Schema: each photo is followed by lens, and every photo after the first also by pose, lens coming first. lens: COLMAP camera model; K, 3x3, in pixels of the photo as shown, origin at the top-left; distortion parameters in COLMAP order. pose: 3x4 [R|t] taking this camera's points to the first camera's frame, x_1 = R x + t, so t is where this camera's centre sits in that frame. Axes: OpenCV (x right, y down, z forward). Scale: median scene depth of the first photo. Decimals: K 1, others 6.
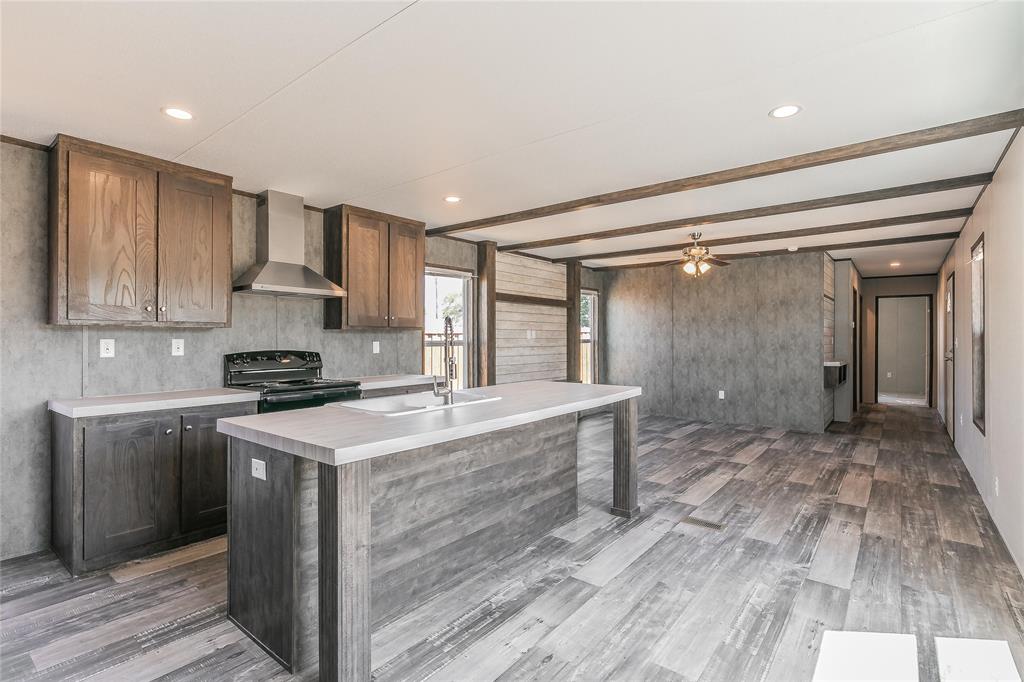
lens RADIAL K [[504.7, 0, 515.5], [0, 504.7, 335.4], [0, 0, 1]] dist [-0.005057, -0.004205]
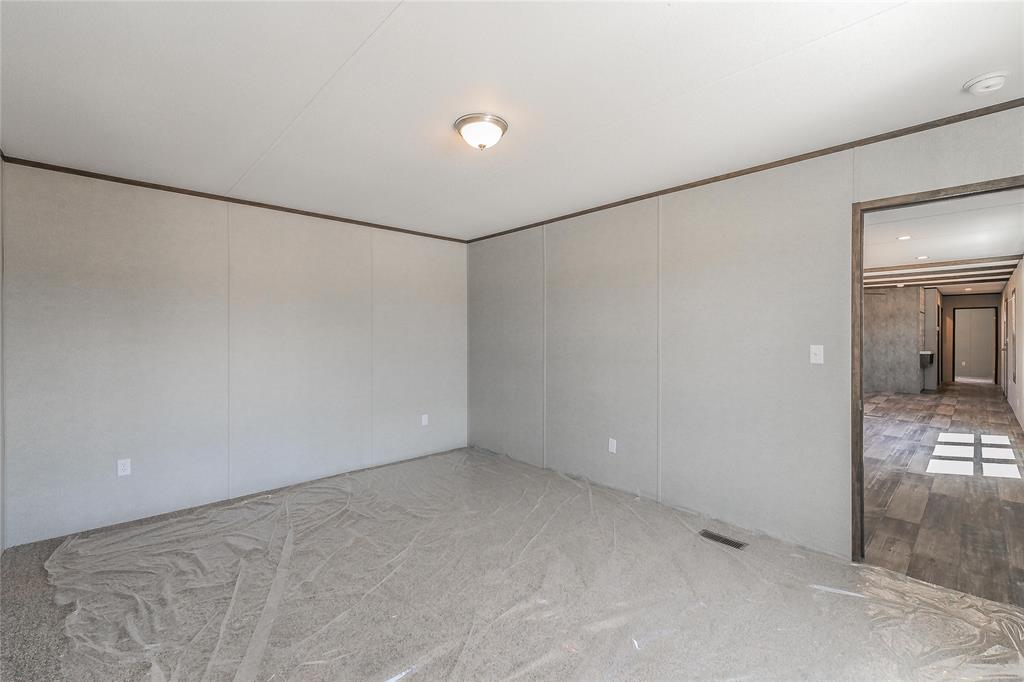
lens RADIAL K [[445.4, 0, 504.9], [0, 445.4, 348.8], [0, 0, 1]] dist [-0.005905, 0.001561]
pose [[0.987591, -0.000841, -0.157048, -0.454772], [0.004822, 0.999677, 0.024969, 0.000022], [0.156976, -0.025416, 0.987275, -0.590789]]
